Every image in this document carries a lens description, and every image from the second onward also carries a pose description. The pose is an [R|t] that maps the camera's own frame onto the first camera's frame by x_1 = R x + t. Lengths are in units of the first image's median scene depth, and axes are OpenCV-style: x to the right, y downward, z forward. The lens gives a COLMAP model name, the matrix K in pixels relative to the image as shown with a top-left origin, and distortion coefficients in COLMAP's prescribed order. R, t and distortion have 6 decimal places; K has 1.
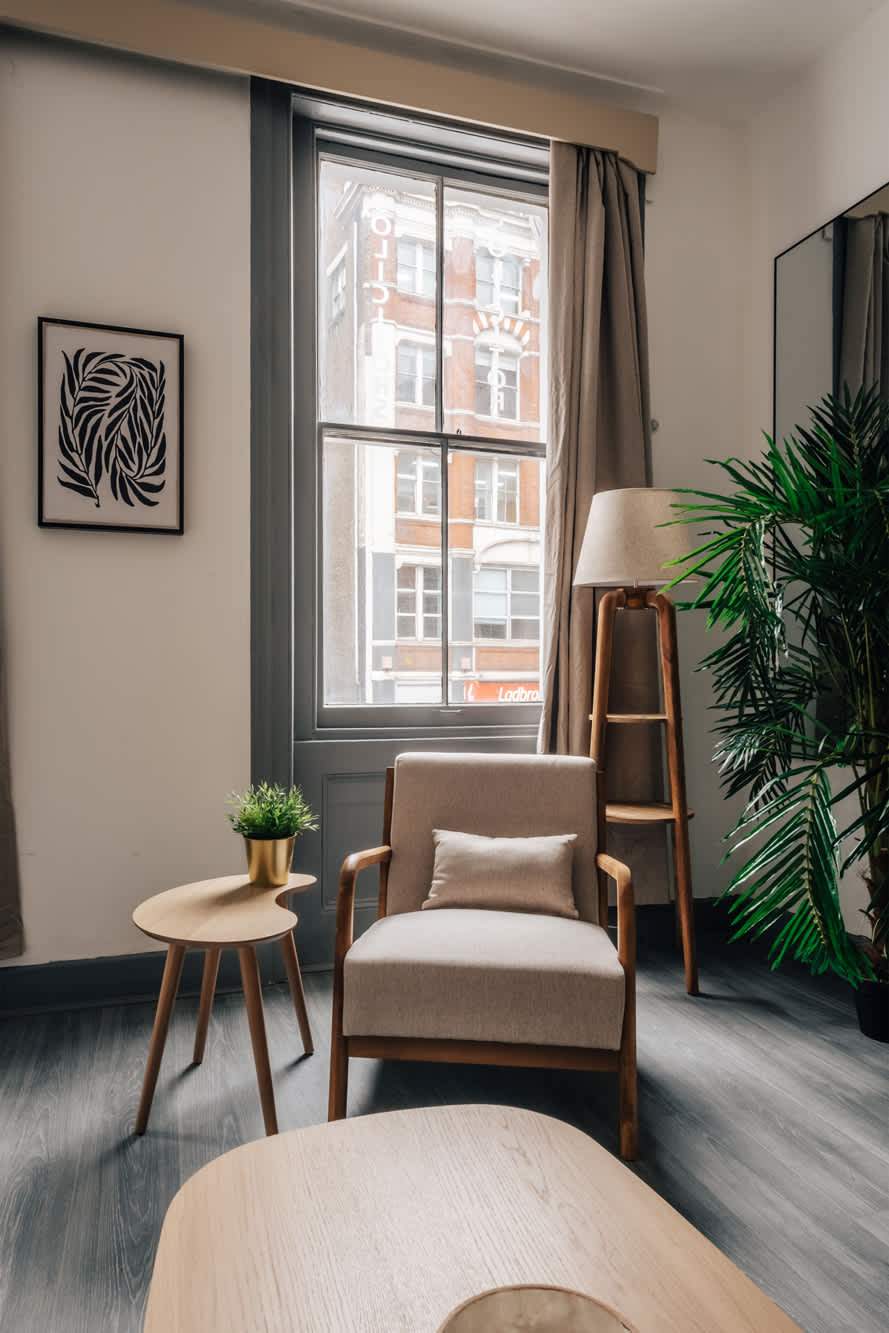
lens RADIAL K [[876.2, 0, 445.5], [0, 876.2, 676.1], [0, 0, 1]] dist [0.012175, 0.000403]
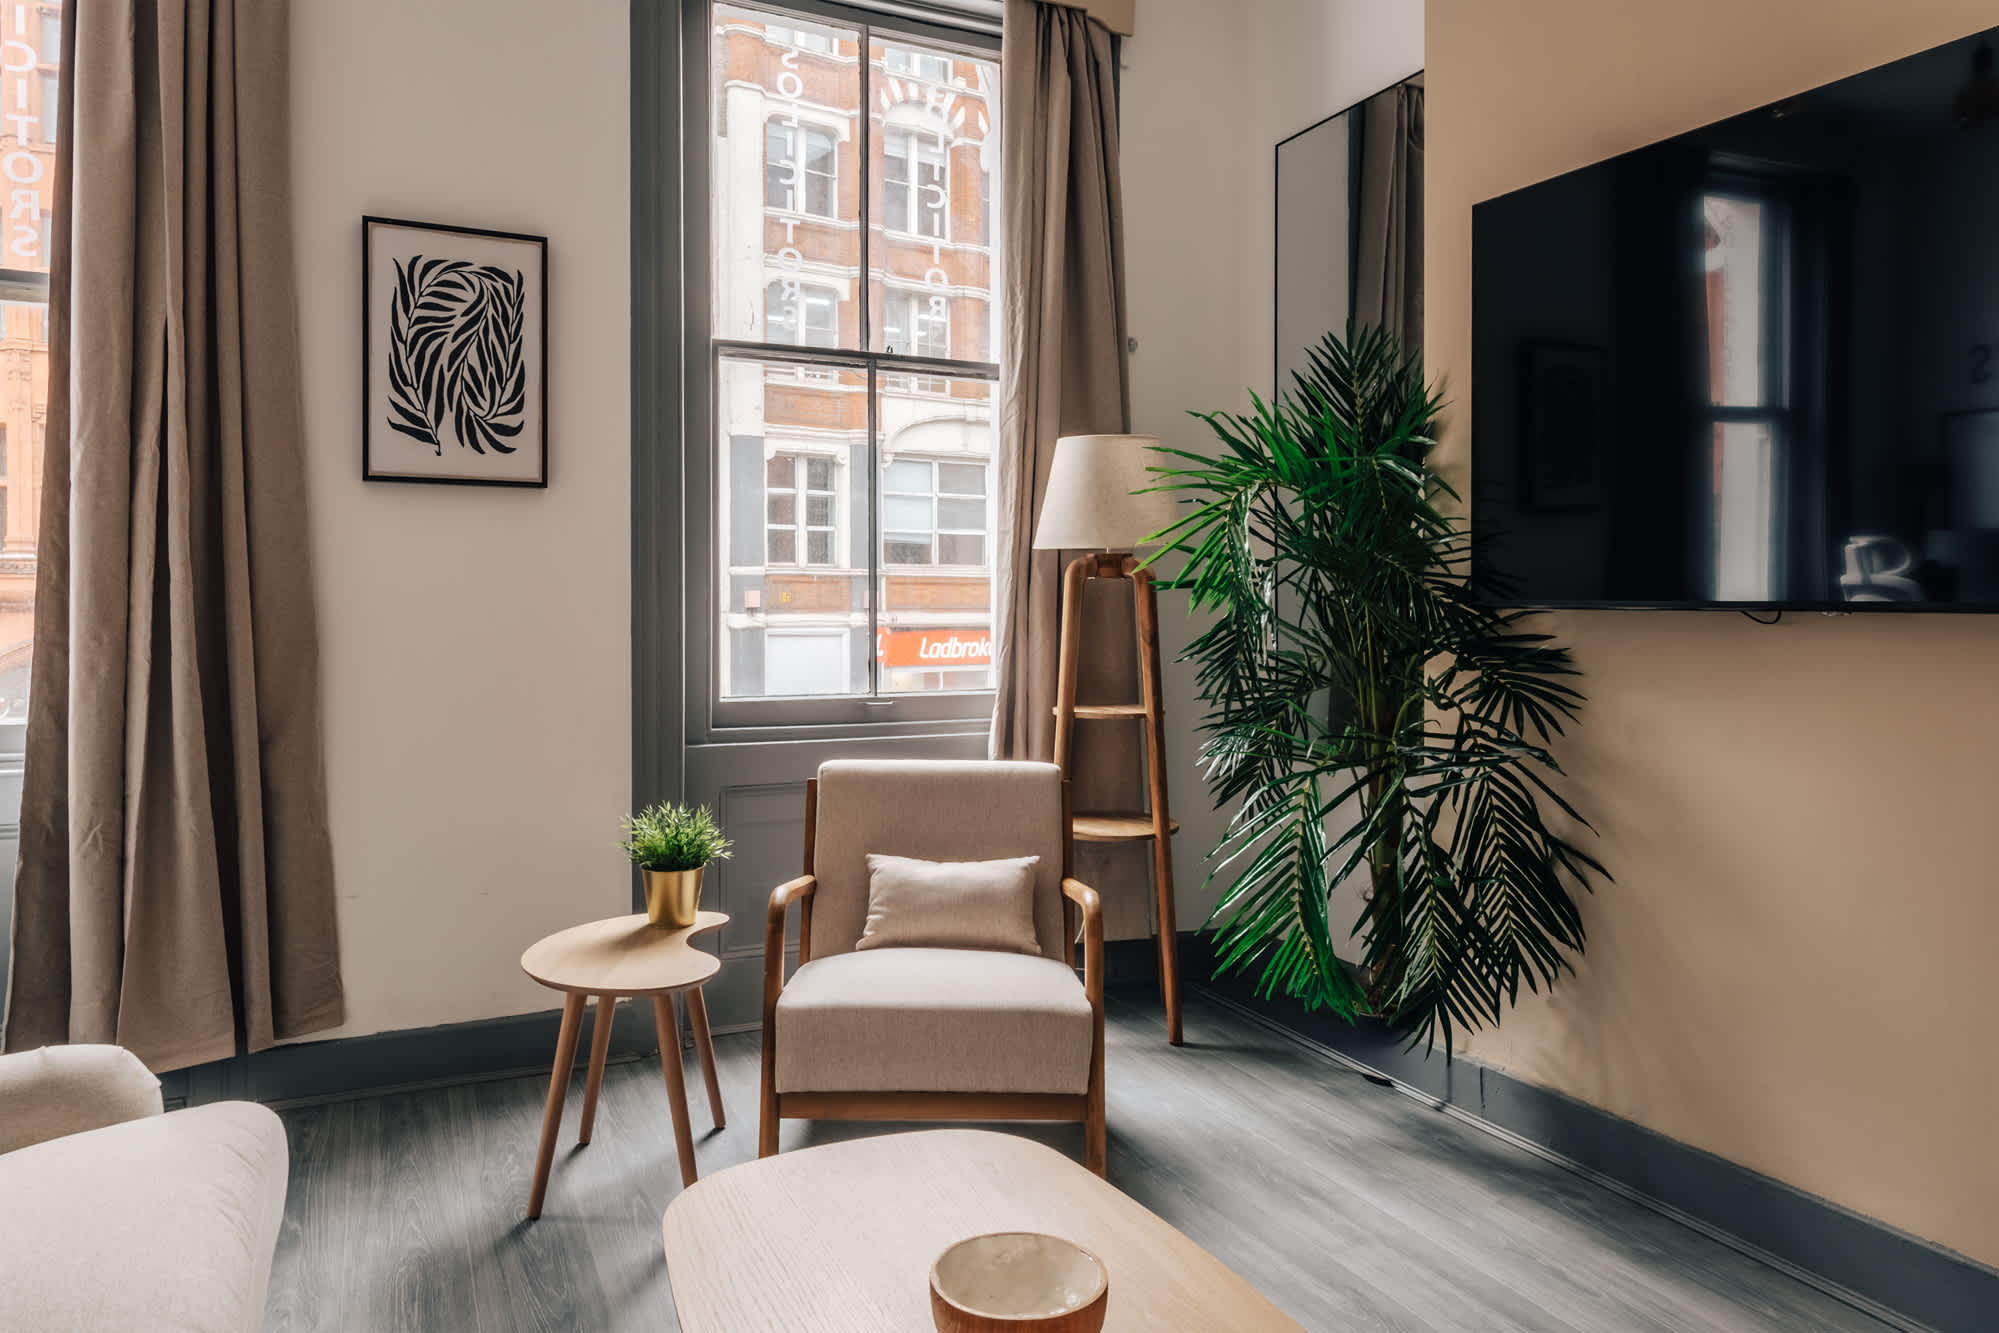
lens RADIAL K [[1344.5, 0, 993.0], [0, 1344.5, 610.8], [0, 0, 1]] dist [0.008078, -0.000538]
pose [[0.992983, -0.000774, 0.118254, -0.043698], [0.000803, 1.000000, -0.000194, -0.051843], [-0.118254, 0.000288, 0.992983, -0.261875]]
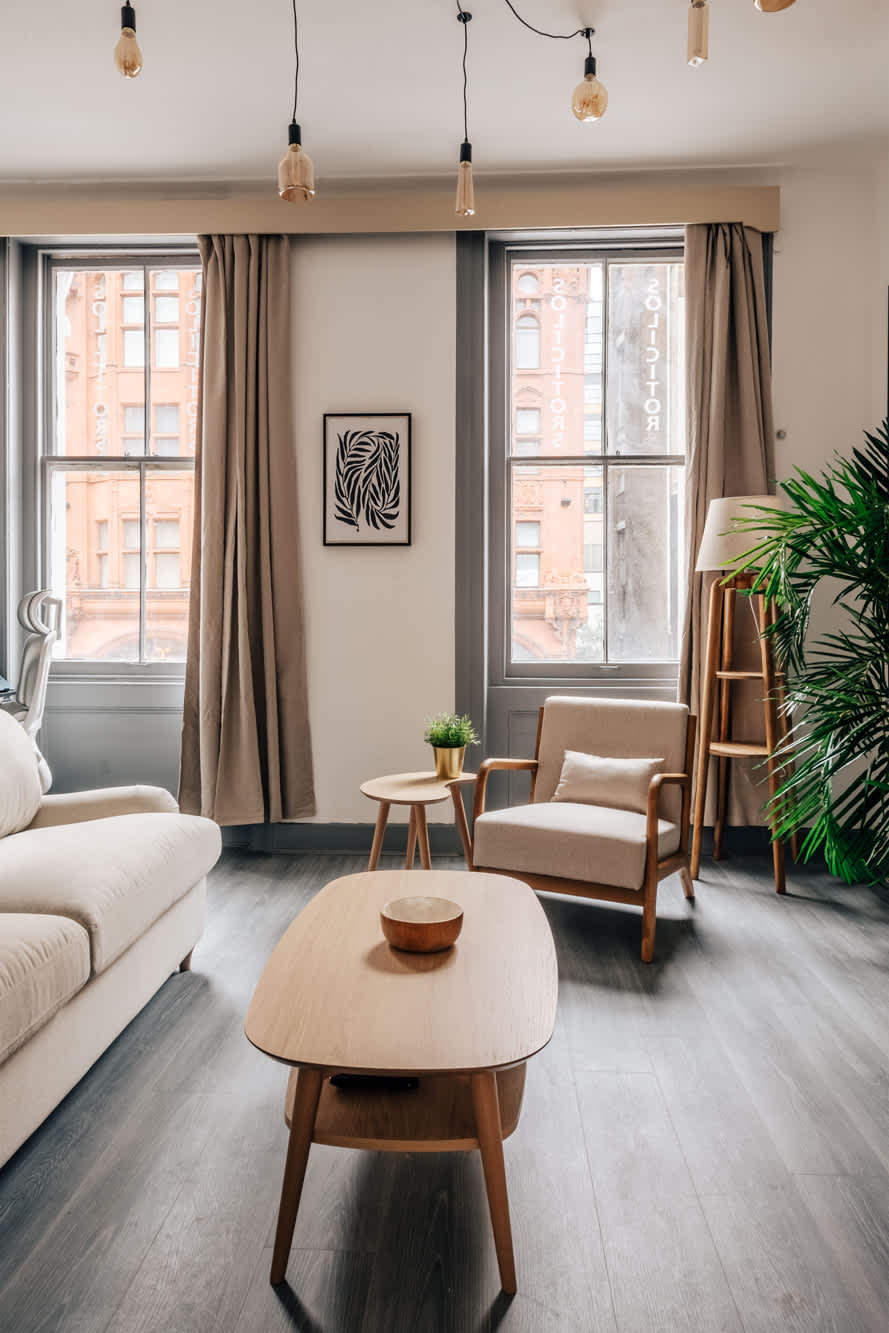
lens RADIAL K [[934.3, 0, 441.4], [0, 934.3, 615.8], [0, 0, 1]] dist [0.015642, -0.004602]
pose [[0.929683, -0.002203, -0.368354, 0.346417], [0.000694, 0.999991, -0.004229, -0.036685], [0.368360, 0.003676, 0.929676, -0.474984]]
